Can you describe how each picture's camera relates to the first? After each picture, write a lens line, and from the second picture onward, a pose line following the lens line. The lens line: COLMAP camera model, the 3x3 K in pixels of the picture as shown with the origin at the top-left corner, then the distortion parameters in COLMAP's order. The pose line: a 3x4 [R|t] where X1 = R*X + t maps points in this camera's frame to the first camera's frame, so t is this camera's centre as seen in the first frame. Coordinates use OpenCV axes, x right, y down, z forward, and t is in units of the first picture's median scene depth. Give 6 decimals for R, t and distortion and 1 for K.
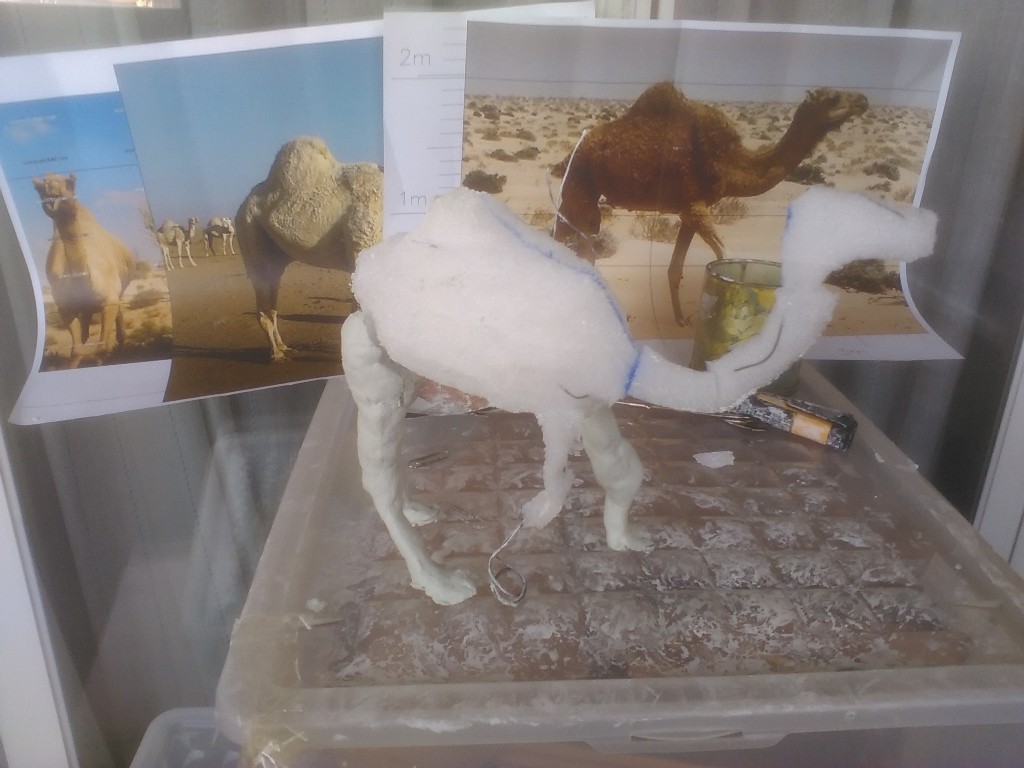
lens RADIAL K [[913.6, 0, 518.1], [0, 913.6, 387.8], [0, 0, 1]] dist [0.125623, -0.320663]
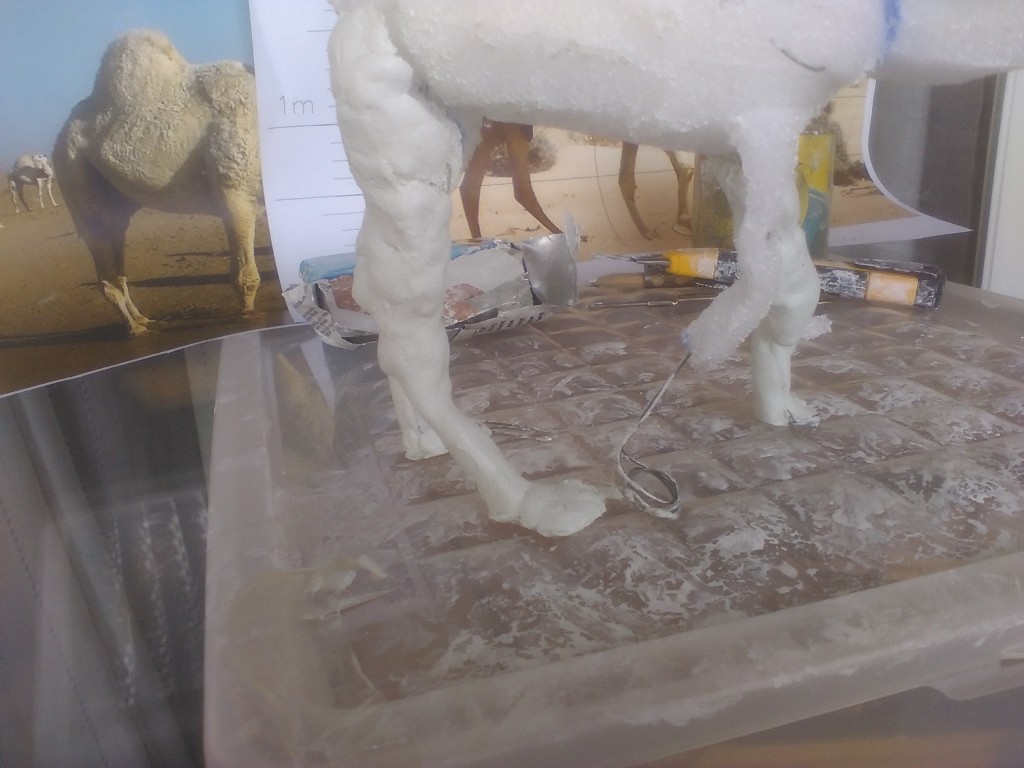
lens RADIAL K [[927.7, 0, 515.8], [0, 927.7, 389.5], [0, 0, 1]] dist [0.075850, -0.215812]
pose [[0.971729, -0.148554, 0.183505, -0.177541], [0.162152, 0.984855, -0.061385, 0.155434], [-0.171607, 0.089405, 0.981100, 0.371976]]
